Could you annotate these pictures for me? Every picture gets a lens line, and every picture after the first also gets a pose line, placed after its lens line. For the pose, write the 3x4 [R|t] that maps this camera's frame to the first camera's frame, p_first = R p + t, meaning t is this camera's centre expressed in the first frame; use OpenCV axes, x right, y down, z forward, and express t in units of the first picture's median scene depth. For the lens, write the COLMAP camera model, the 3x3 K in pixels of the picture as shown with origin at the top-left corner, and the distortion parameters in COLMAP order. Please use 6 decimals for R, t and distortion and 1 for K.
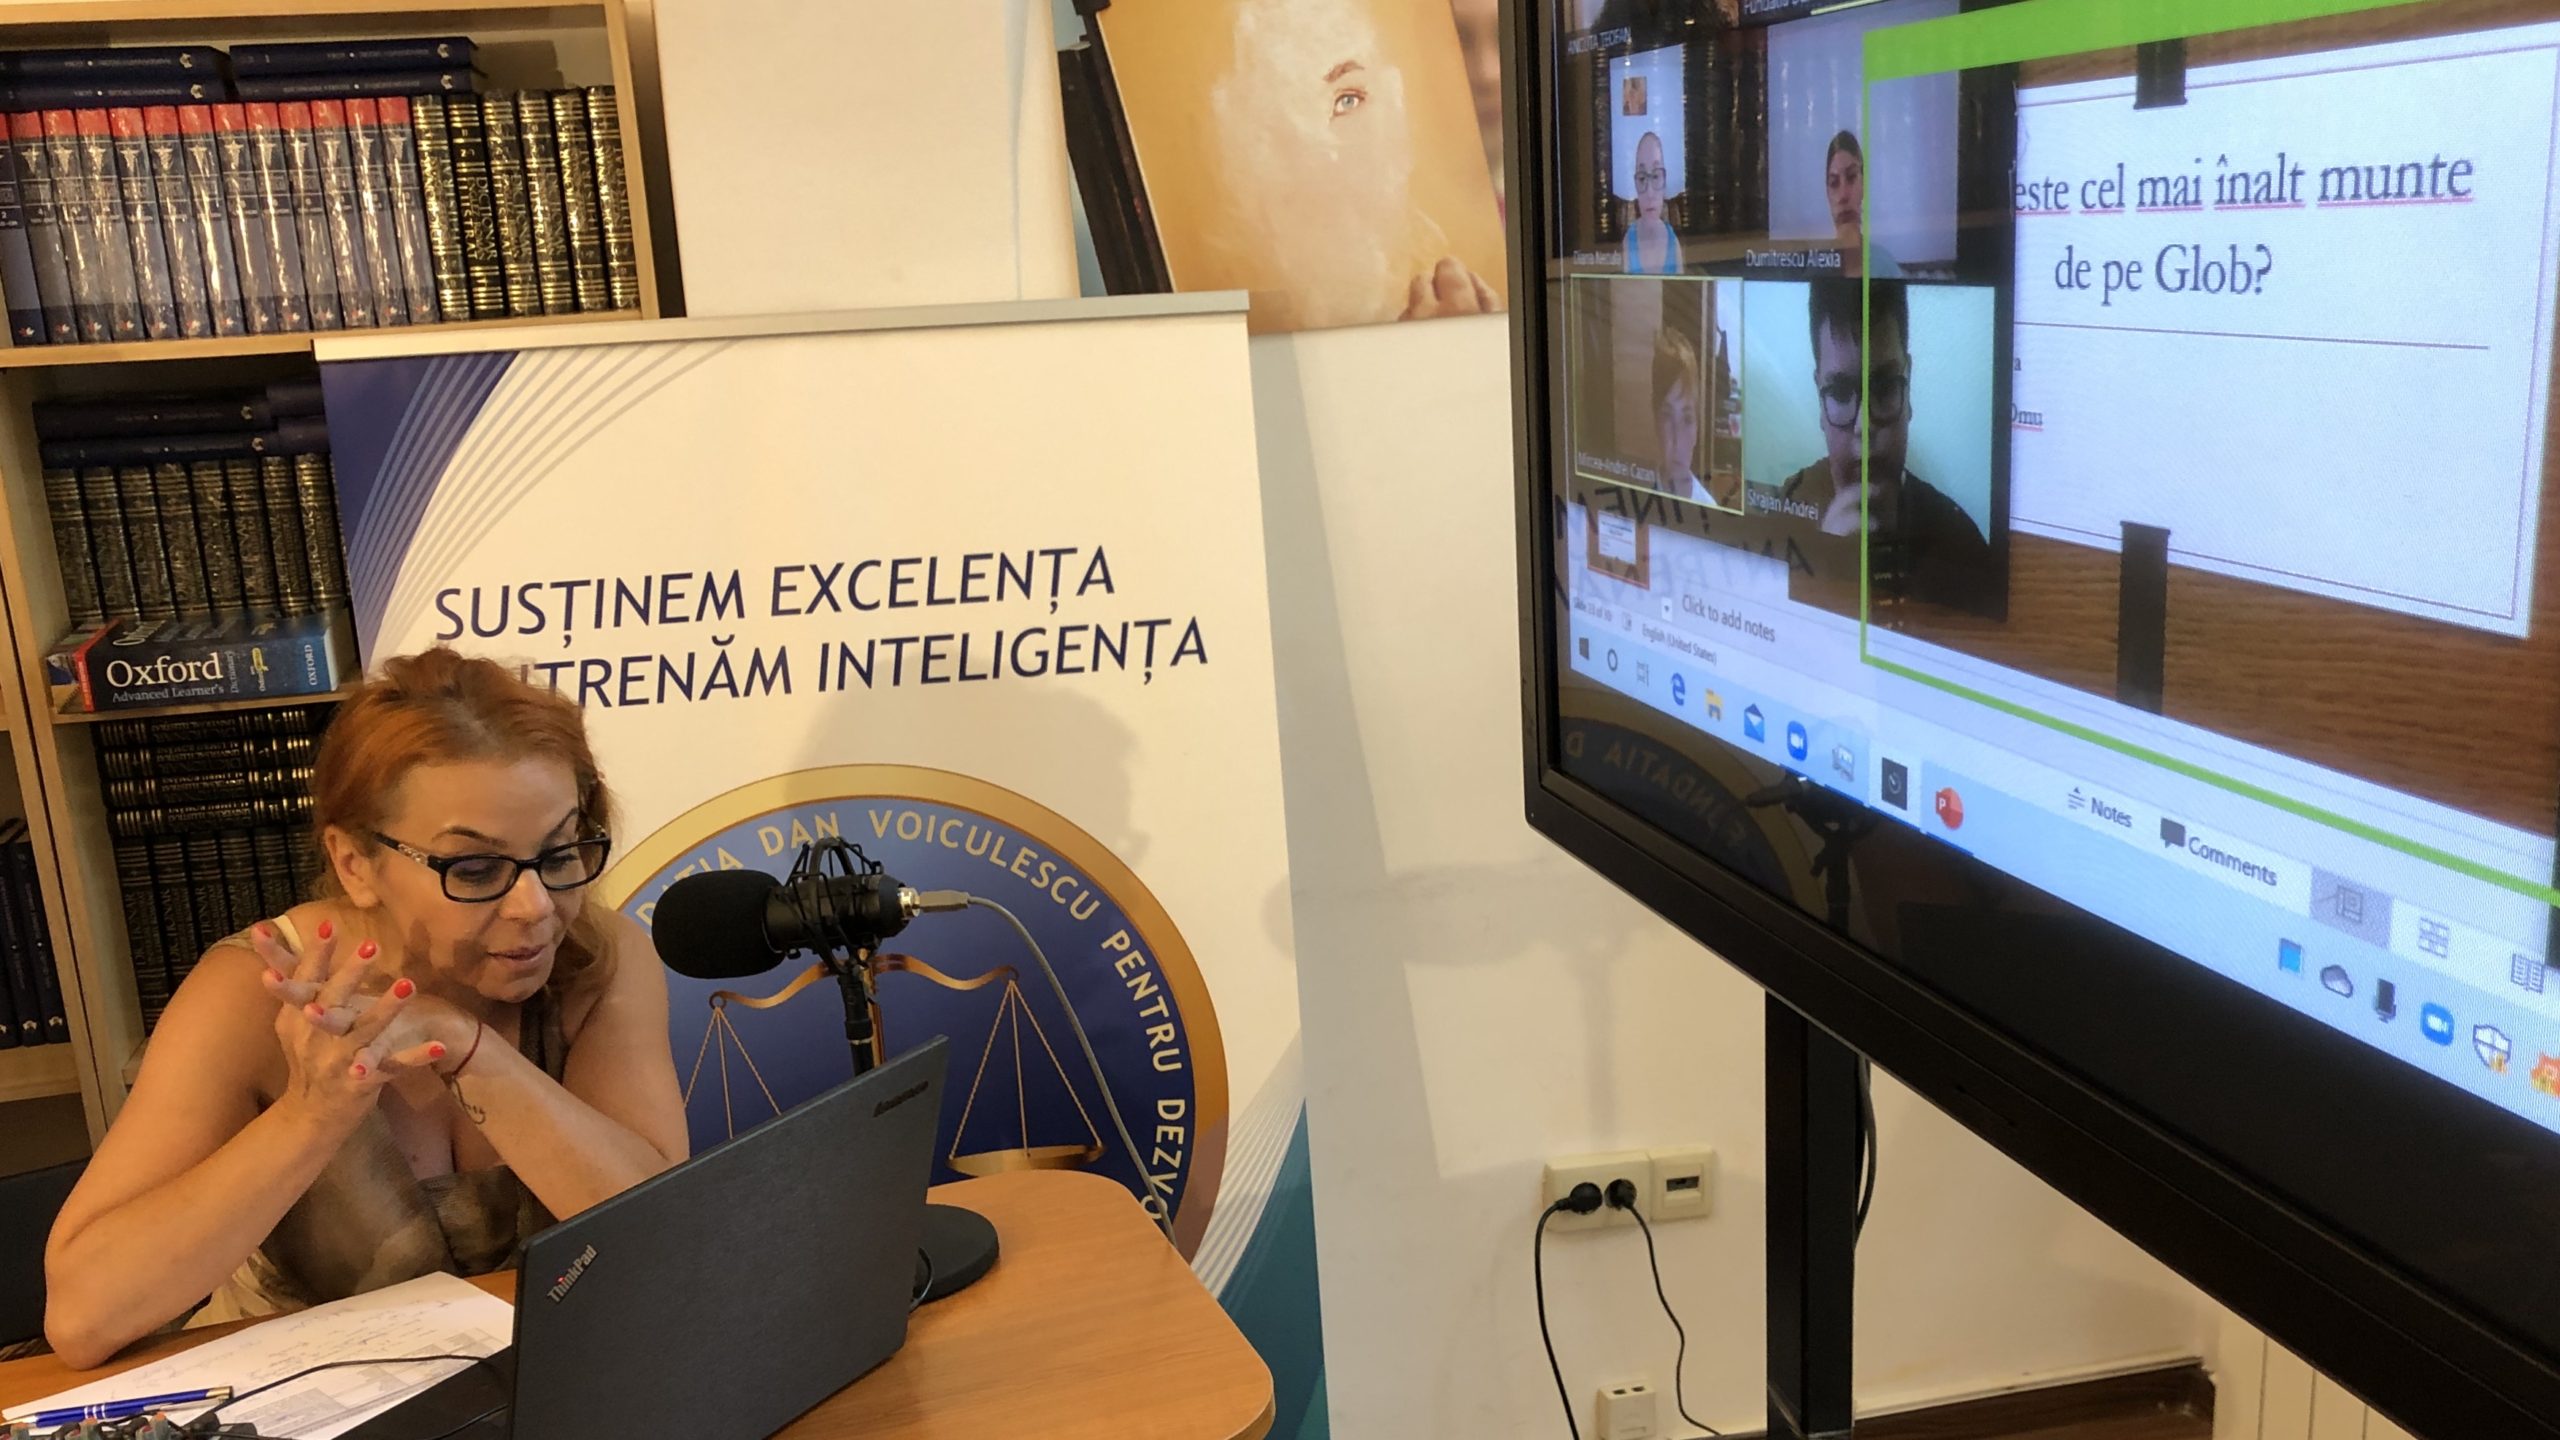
lens RADIAL K [[2073.9, 0, 1272.4], [0, 2073.9, 808.2], [0, 0, 1]] dist [0.071994, -0.129927]
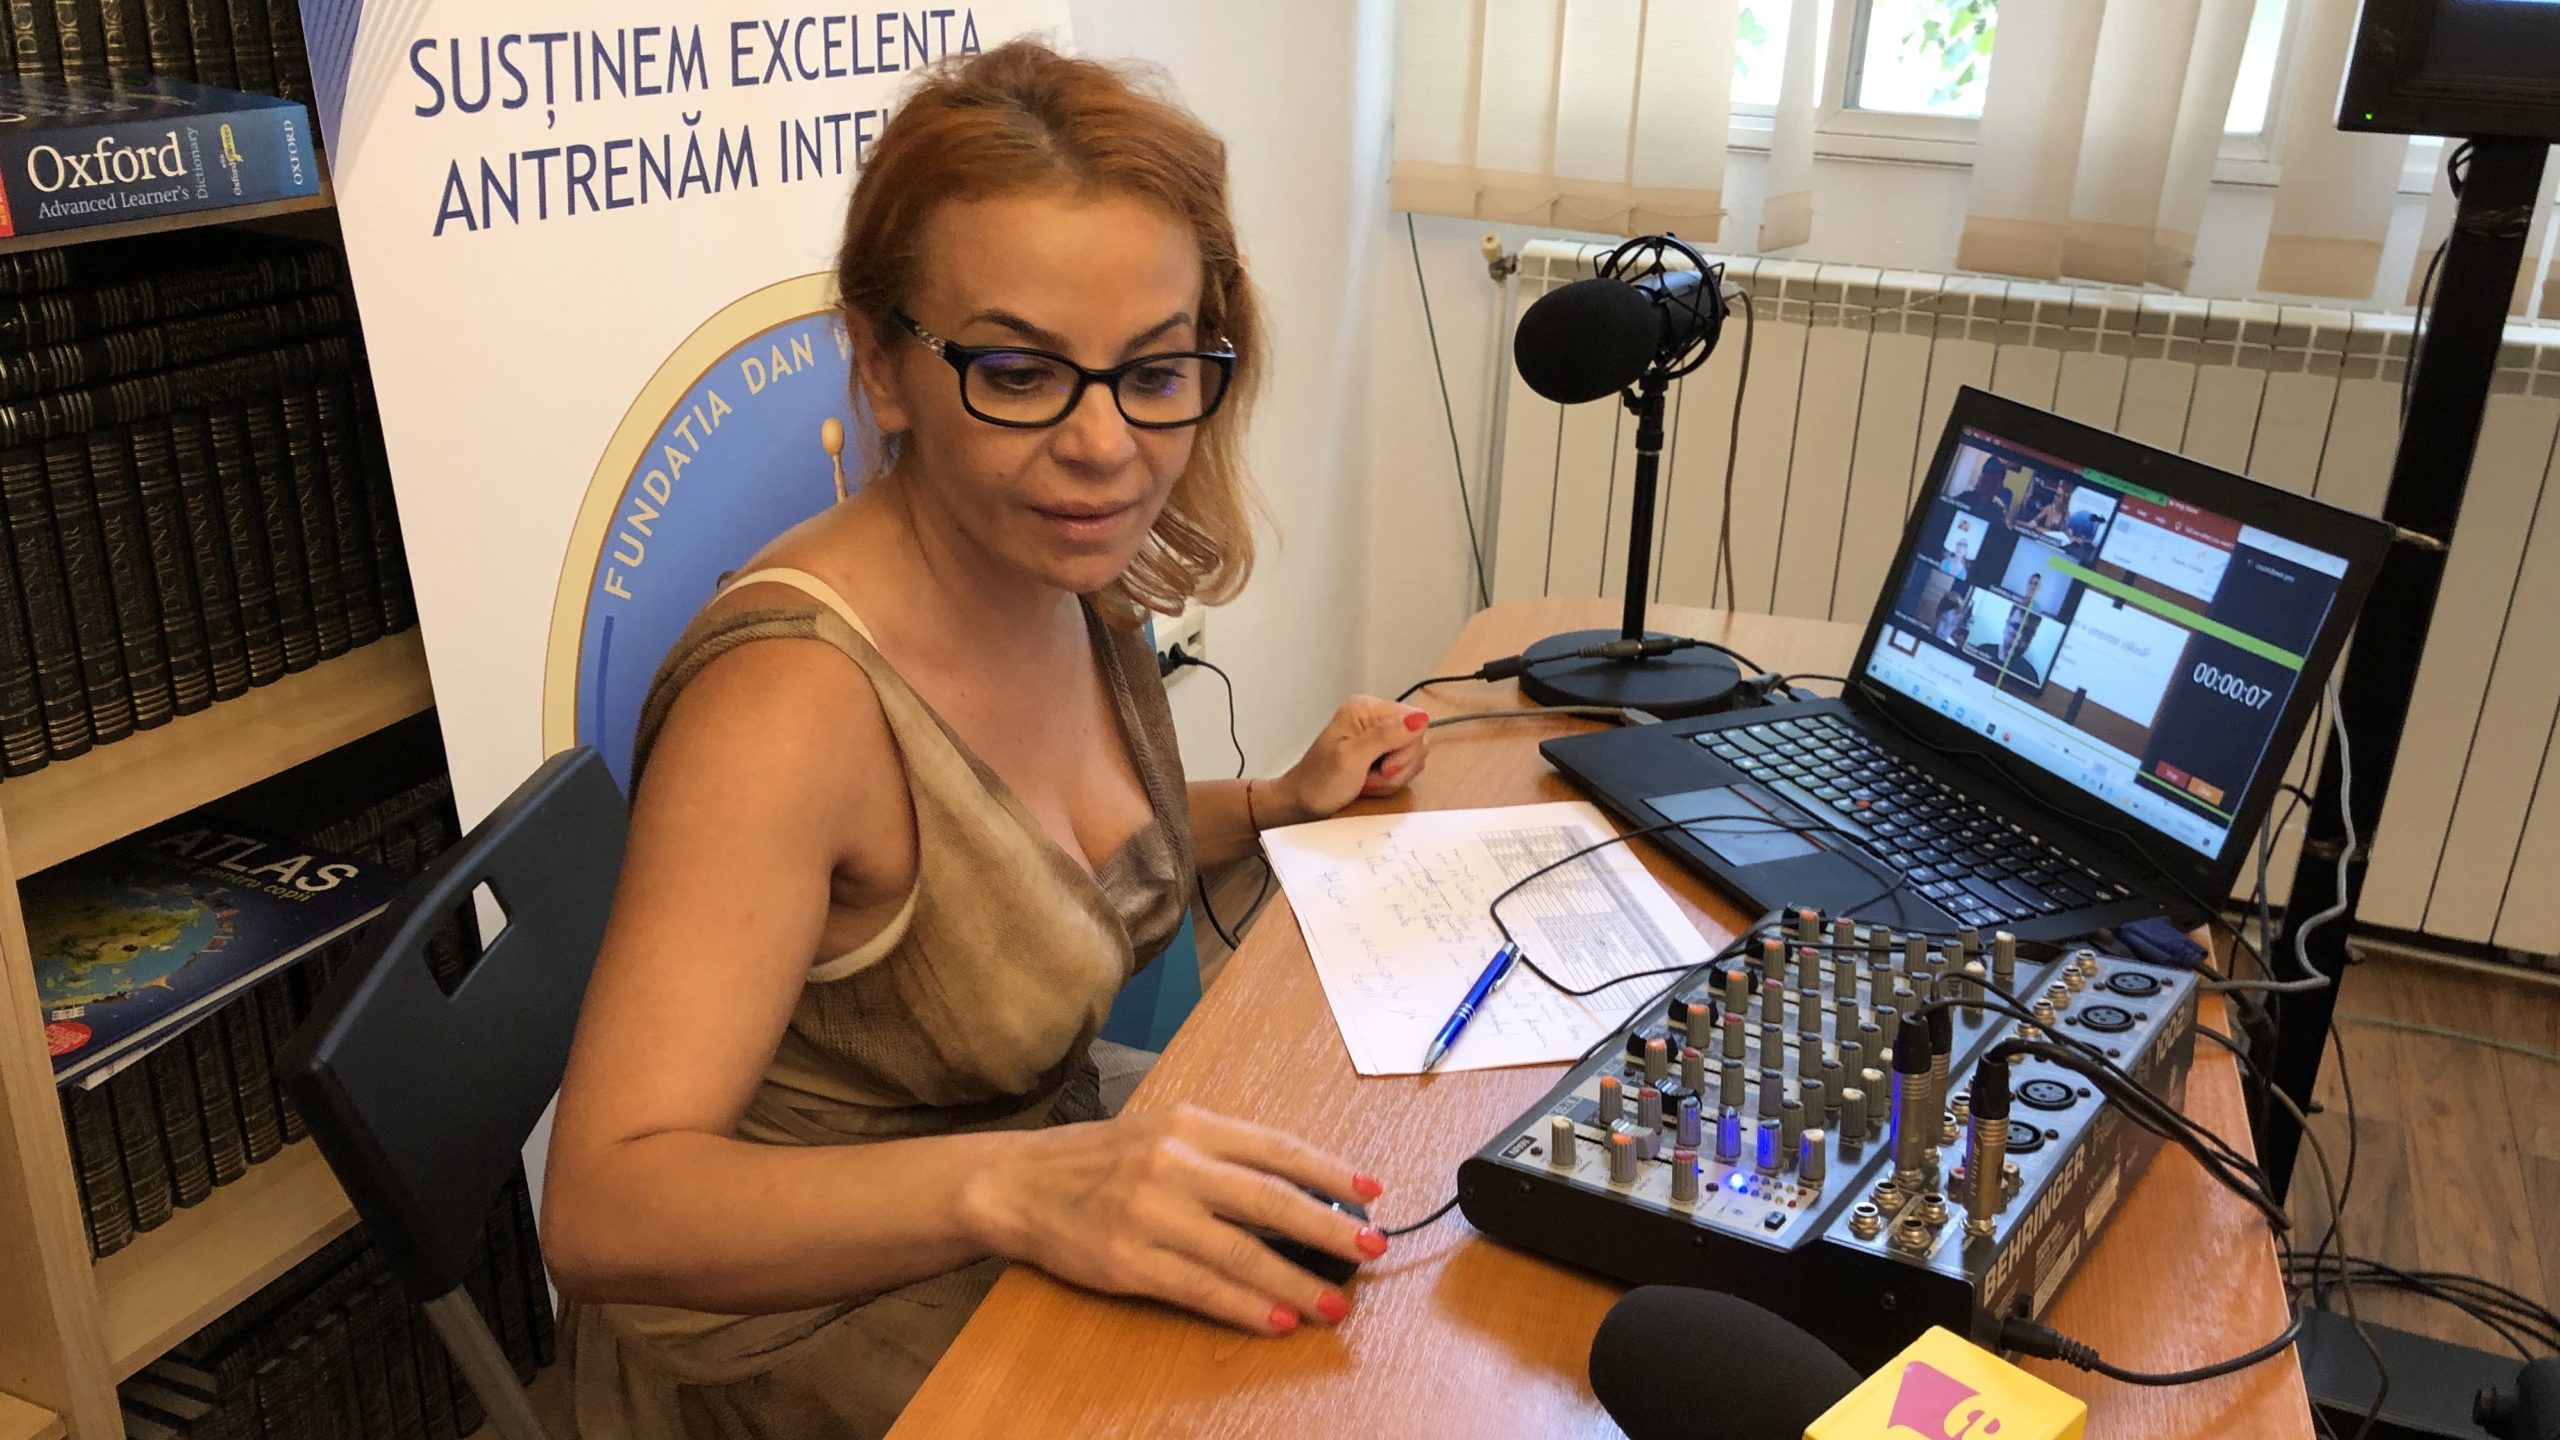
lens RADIAL K [[2127.9, 0, 1253.3], [0, 2127.9, 757.9], [0, 0, 1]] dist [0.014841, 0.015347]
pose [[0.587811, -0.244136, 0.771282, -0.814938], [0.156004, 0.969692, 0.188045, 0.034559], [-0.793814, 0.009788, 0.608082, 0.346102]]
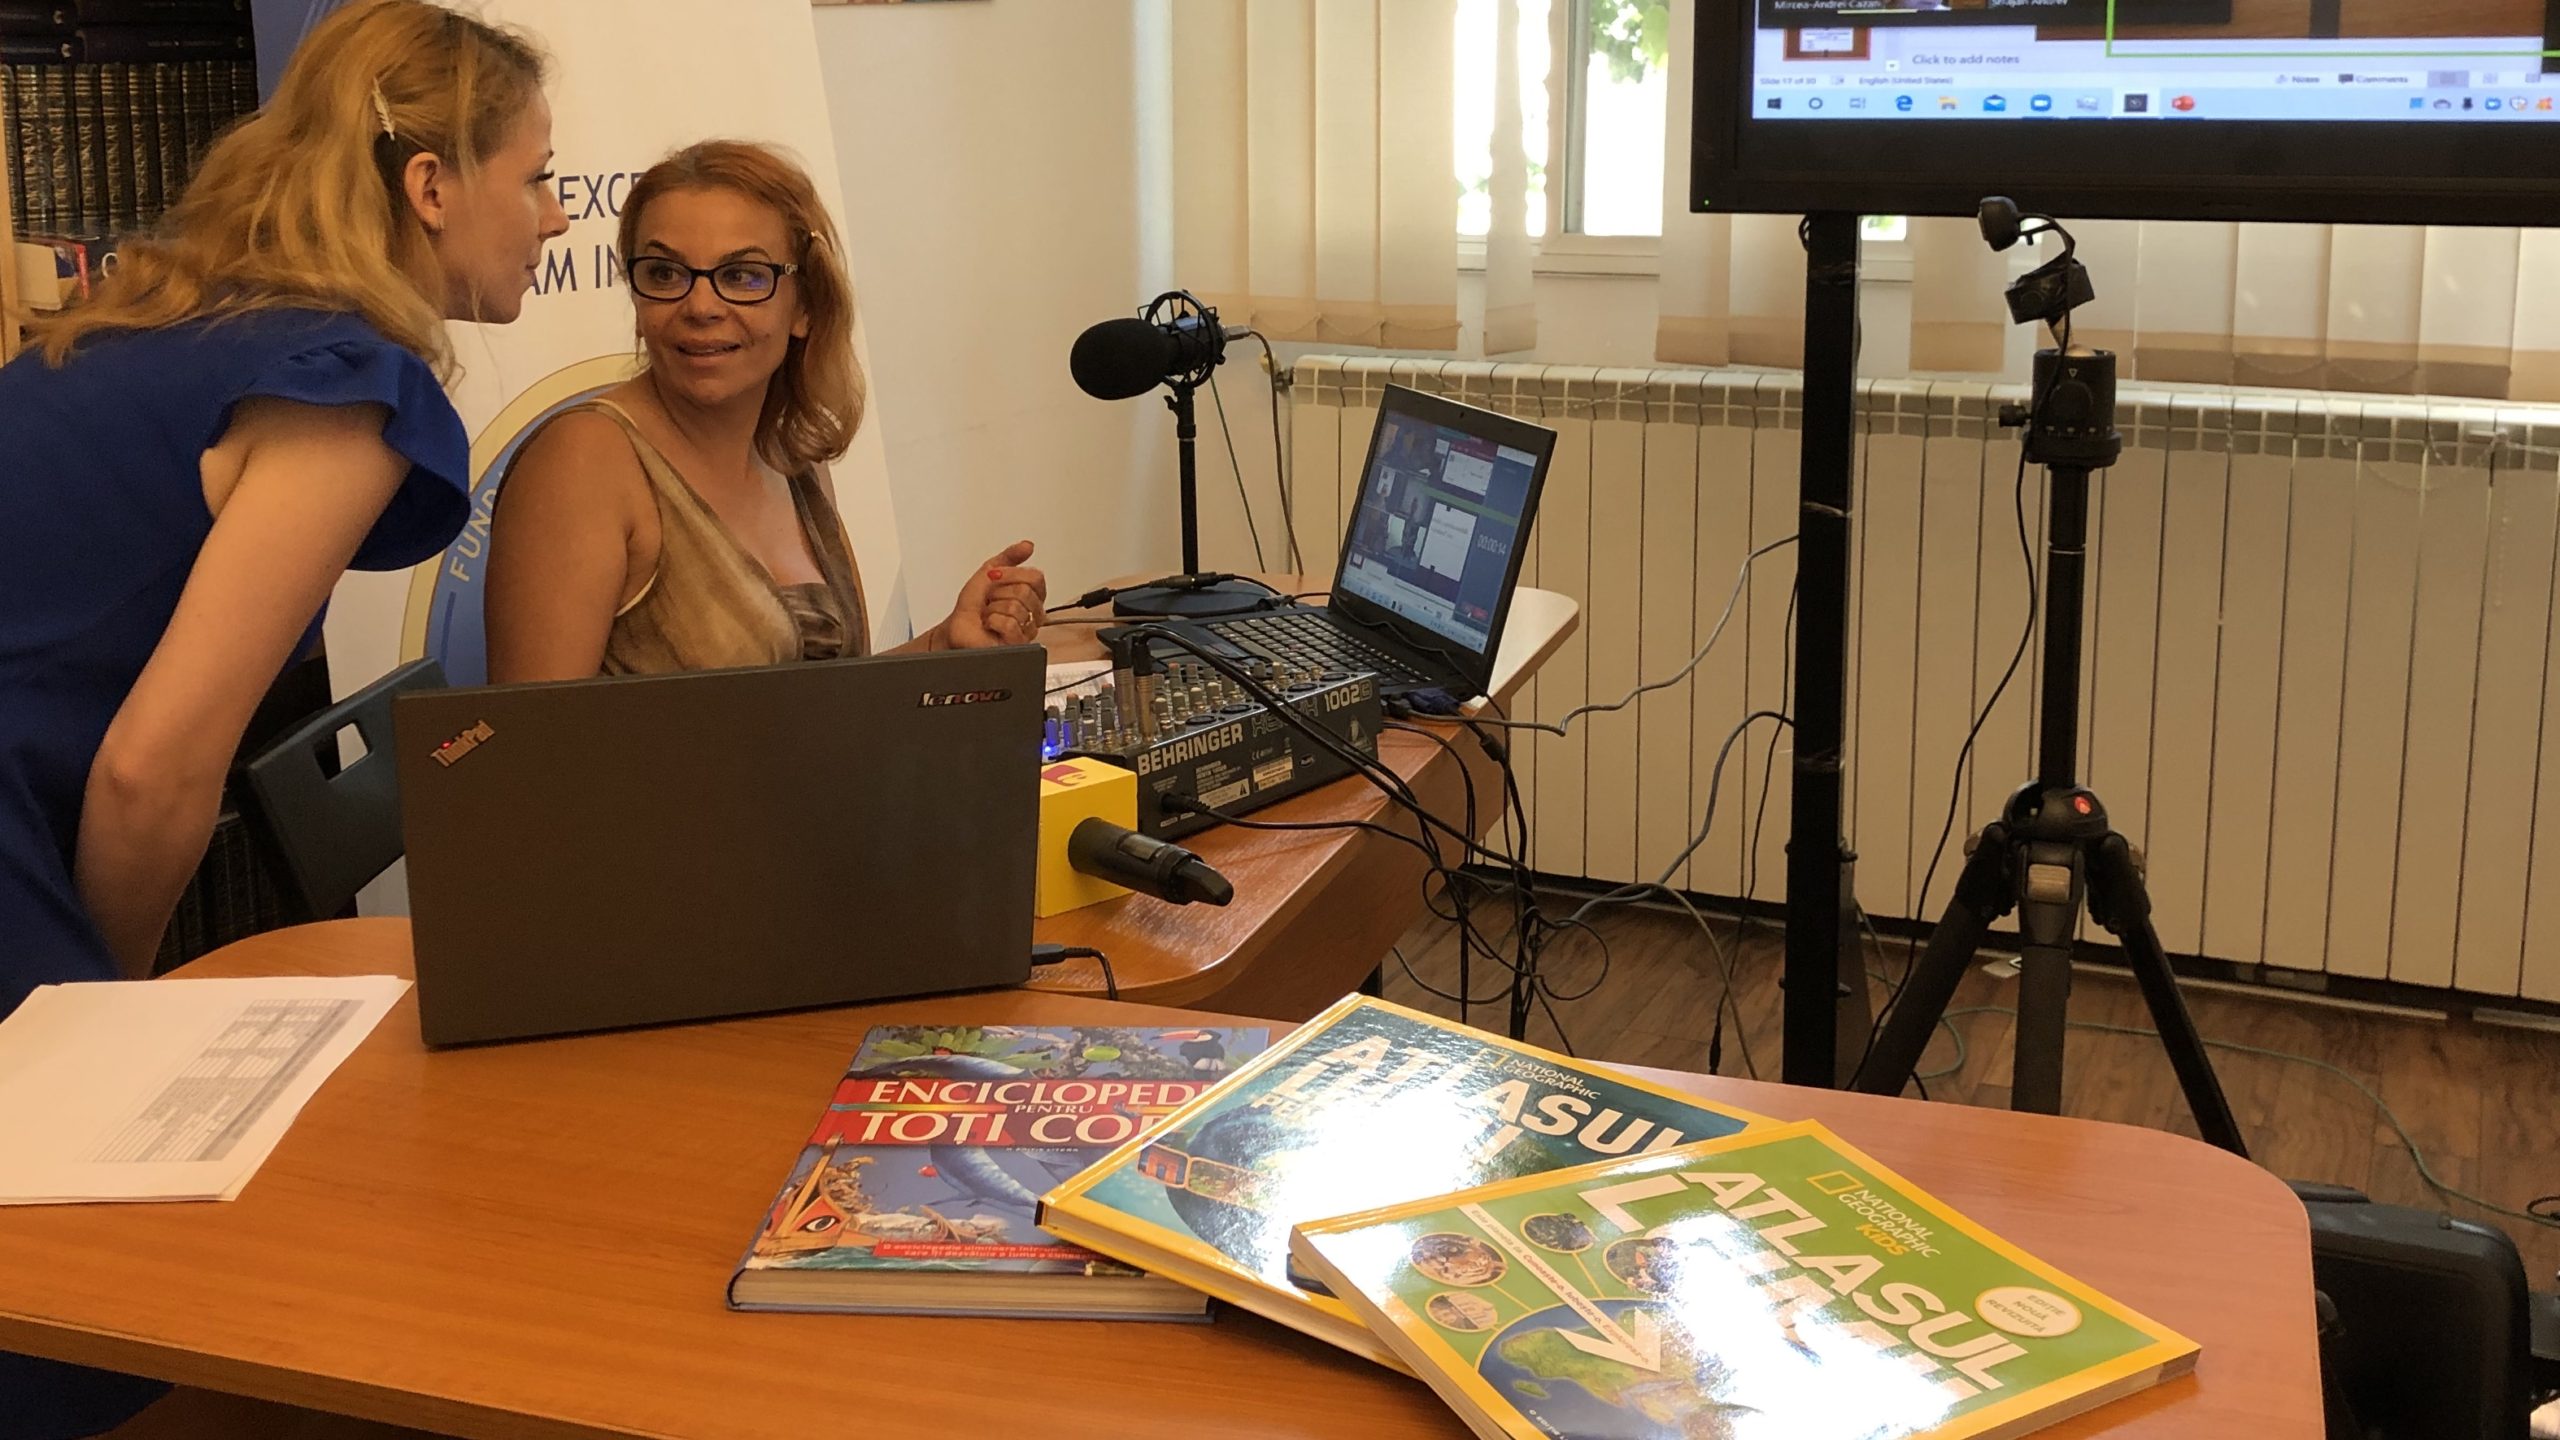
lens RADIAL K [[2680.3, 0, 1238.3], [0, 2680.3, 488.8], [0, 0, 1]] dist [0.124683, -0.324879]
pose [[0.606801, -0.081654, 0.790648, -1.167605], [0.185070, 0.981885, -0.040633, 0.172985], [-0.773008, 0.170981, 0.610921, -0.133964]]
